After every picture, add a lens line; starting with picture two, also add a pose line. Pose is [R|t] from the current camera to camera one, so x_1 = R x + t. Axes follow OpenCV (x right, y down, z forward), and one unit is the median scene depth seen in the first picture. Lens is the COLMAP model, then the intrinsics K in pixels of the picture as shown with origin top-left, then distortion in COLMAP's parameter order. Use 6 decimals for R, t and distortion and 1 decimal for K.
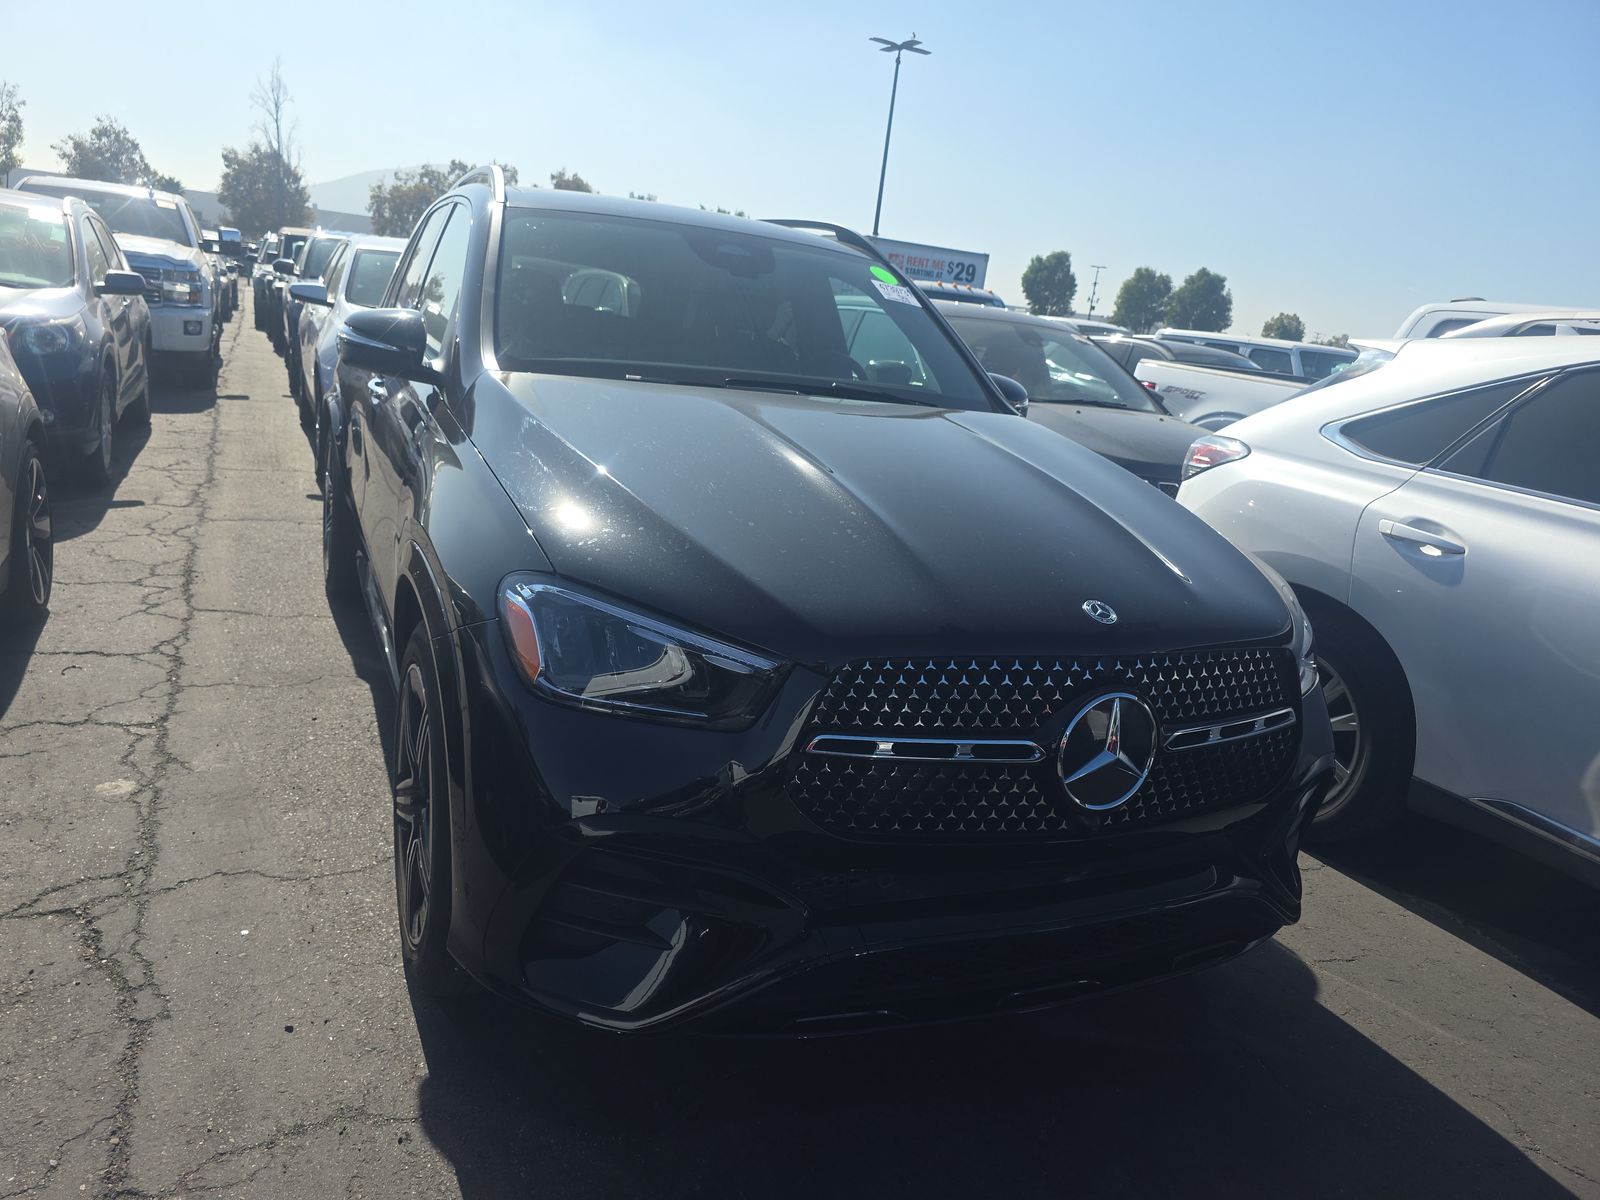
lens RADIAL K [[1087.8, 0, 807.6], [0, 1087.8, 596.6], [0, 0, 1]] dist [0.044976, -0.037785]
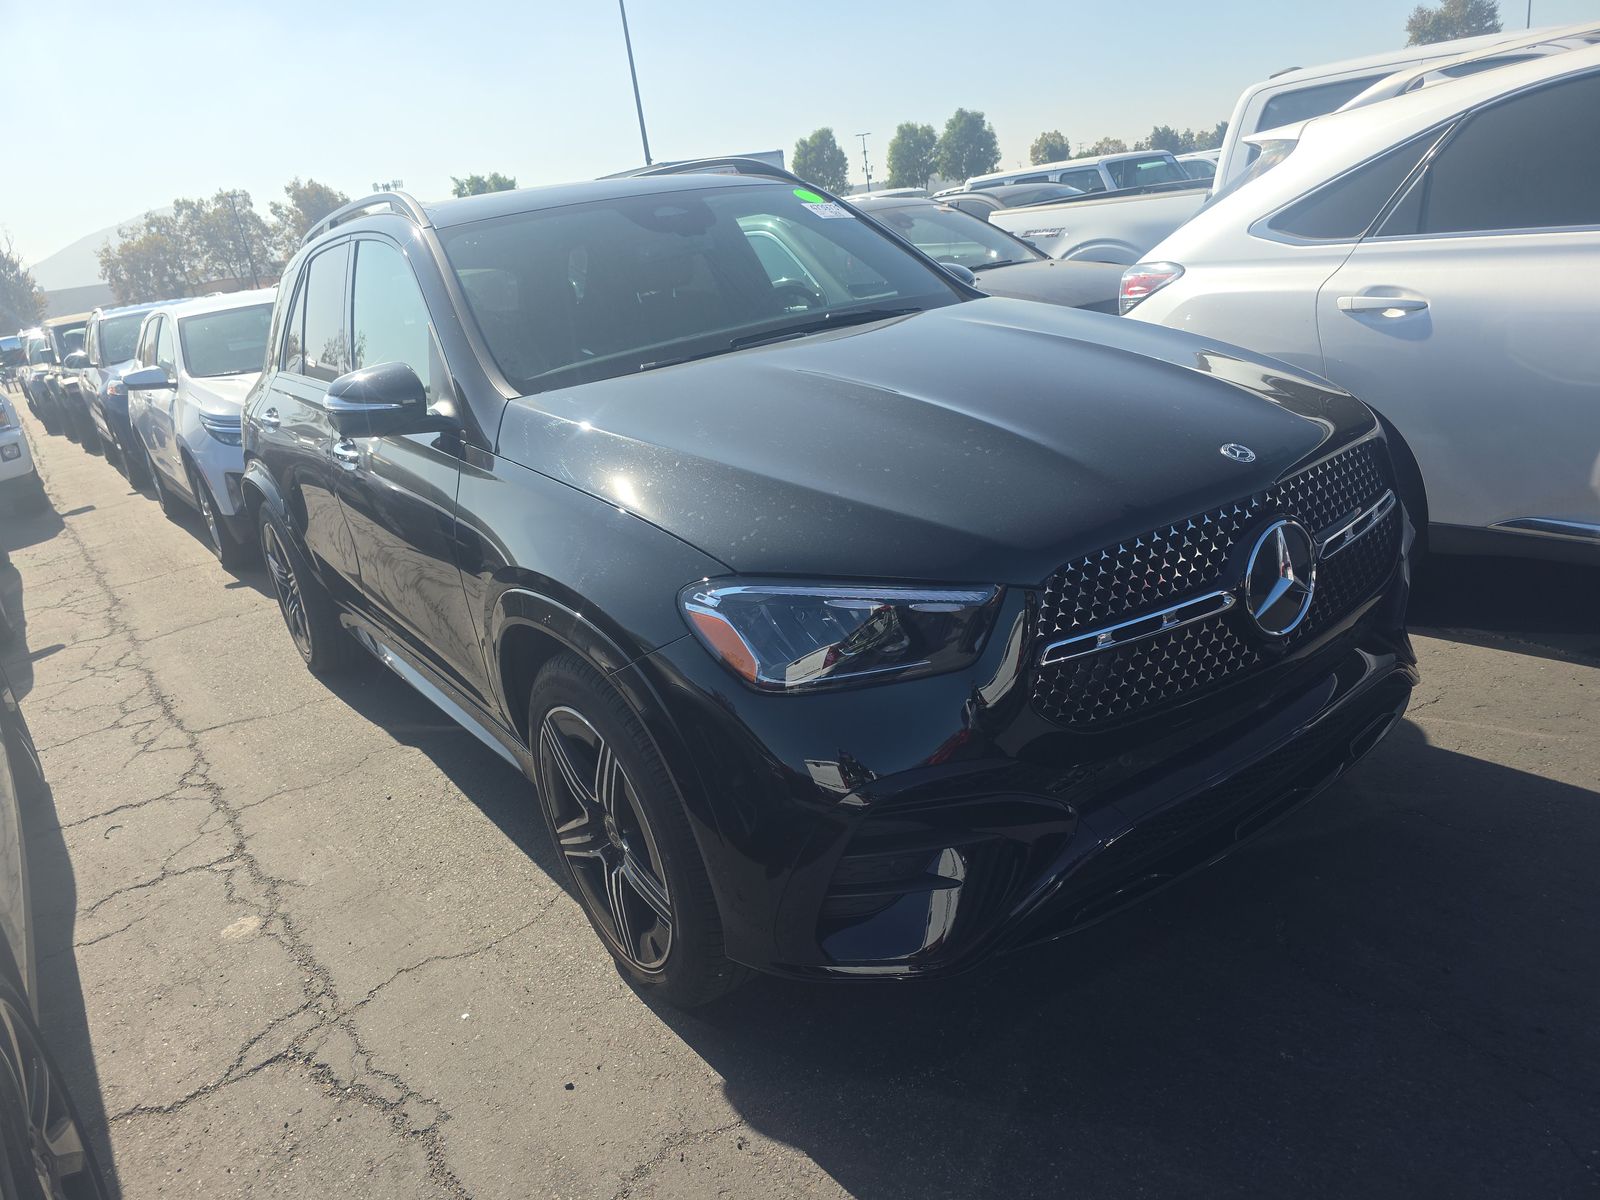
lens RADIAL K [[1087.8, 0, 782.3], [0, 1087.8, 590.7], [0, 0, 1]] dist [0.044976, -0.037785]
pose [[0.949342, -0.299380, 0.095500, -0.156947], [0.292609, 0.952986, 0.078729, -0.038885], [-0.114580, -0.046797, 0.992311, 0.002344]]
